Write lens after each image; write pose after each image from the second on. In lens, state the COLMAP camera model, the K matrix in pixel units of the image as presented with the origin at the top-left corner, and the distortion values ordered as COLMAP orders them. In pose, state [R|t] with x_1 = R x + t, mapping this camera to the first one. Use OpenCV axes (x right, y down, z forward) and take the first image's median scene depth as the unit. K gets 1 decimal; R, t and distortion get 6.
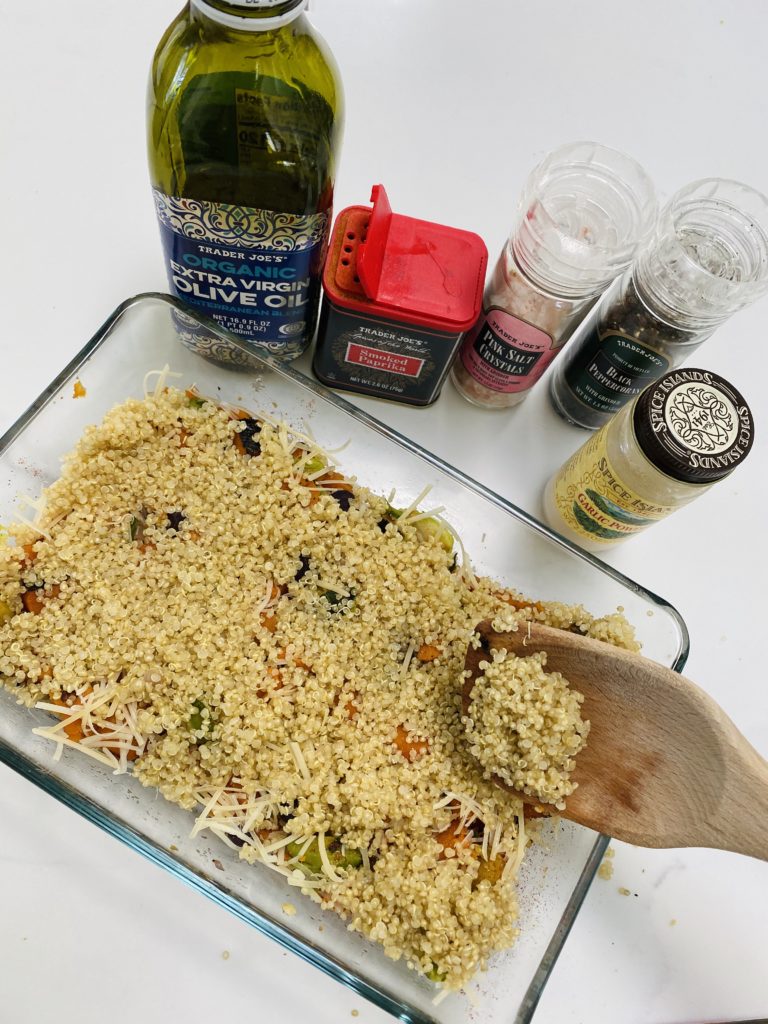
lens RADIAL K [[809.2, 0, 384.0], [0, 809.2, 512.0], [0, 0, 1]] dist [0.053340, -0.111929]
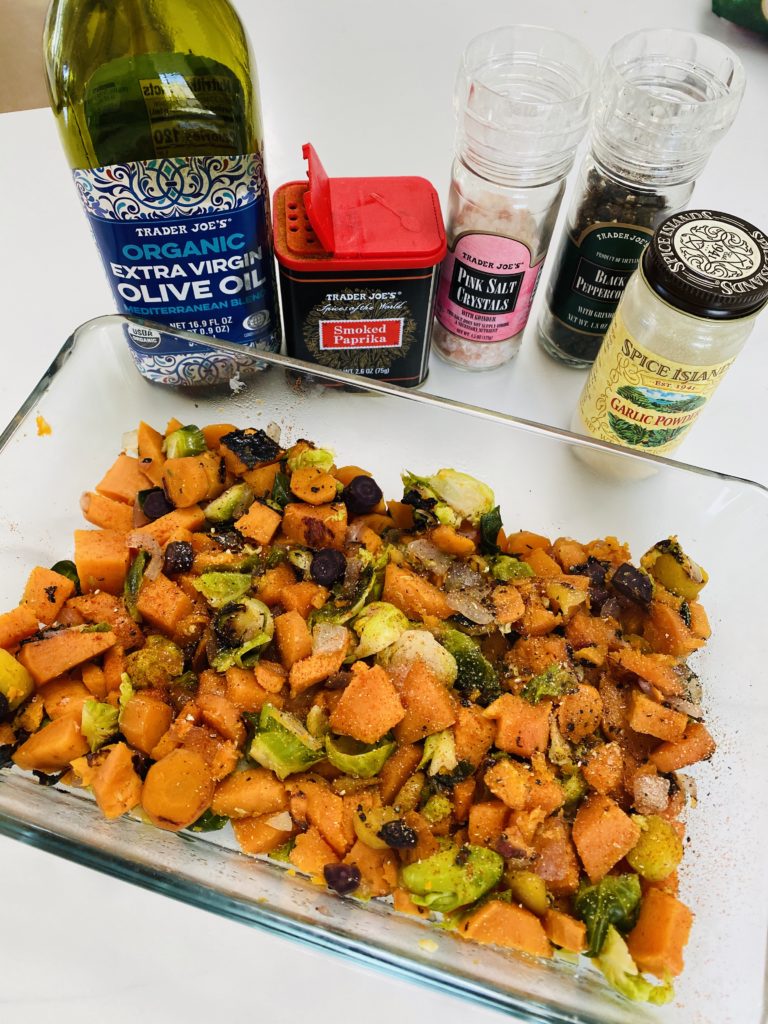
lens RADIAL K [[809.2, 0, 384.0], [0, 809.2, 512.0], [0, 0, 1]] dist [0.053340, -0.111929]
pose [[0.962147, -0.270349, 0.034410, -0.070003], [0.271680, 0.941504, -0.199402, 0.221966], [0.021511, 0.201203, 0.979313, 0.152989]]
